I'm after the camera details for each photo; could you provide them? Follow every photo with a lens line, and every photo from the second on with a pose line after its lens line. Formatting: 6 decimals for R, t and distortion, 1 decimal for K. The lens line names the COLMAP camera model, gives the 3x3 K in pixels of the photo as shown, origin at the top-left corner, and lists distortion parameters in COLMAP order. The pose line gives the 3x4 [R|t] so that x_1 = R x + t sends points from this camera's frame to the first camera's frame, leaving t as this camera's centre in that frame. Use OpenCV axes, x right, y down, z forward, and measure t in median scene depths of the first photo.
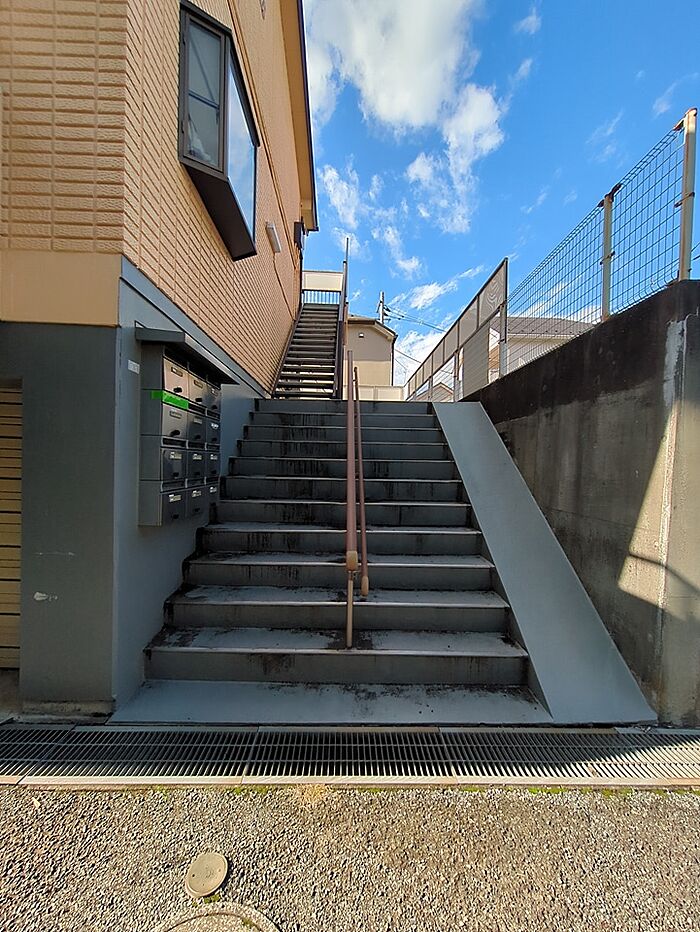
lens RADIAL K [[366.4, 0, 350.0], [0, 366.4, 466.0], [0, 0, 1]] dist [0.000684, 0.000182]
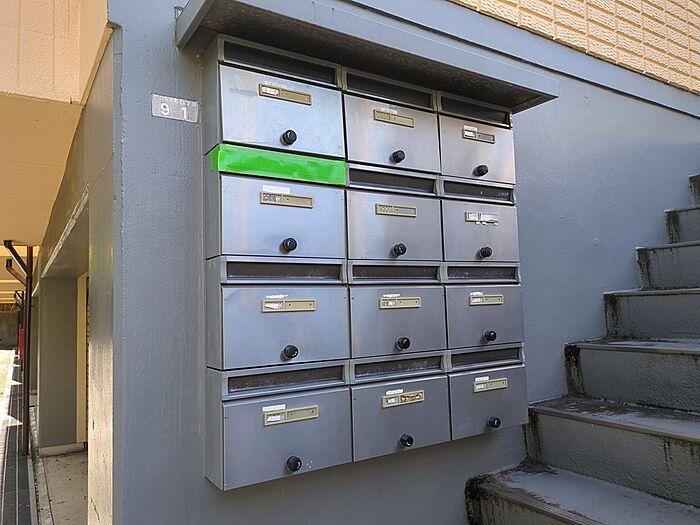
lens RADIAL K [[479.0, 0, 350.0], [0, 479.0, 262.5], [0, 0, 1]] dist [0.000972, -0.001148]
pose [[0.489125, -0.108630, -0.865422, -0.000731], [0.029350, 0.993702, -0.108143, -0.009991], [0.871720, 0.027495, 0.489233, 0.589835]]
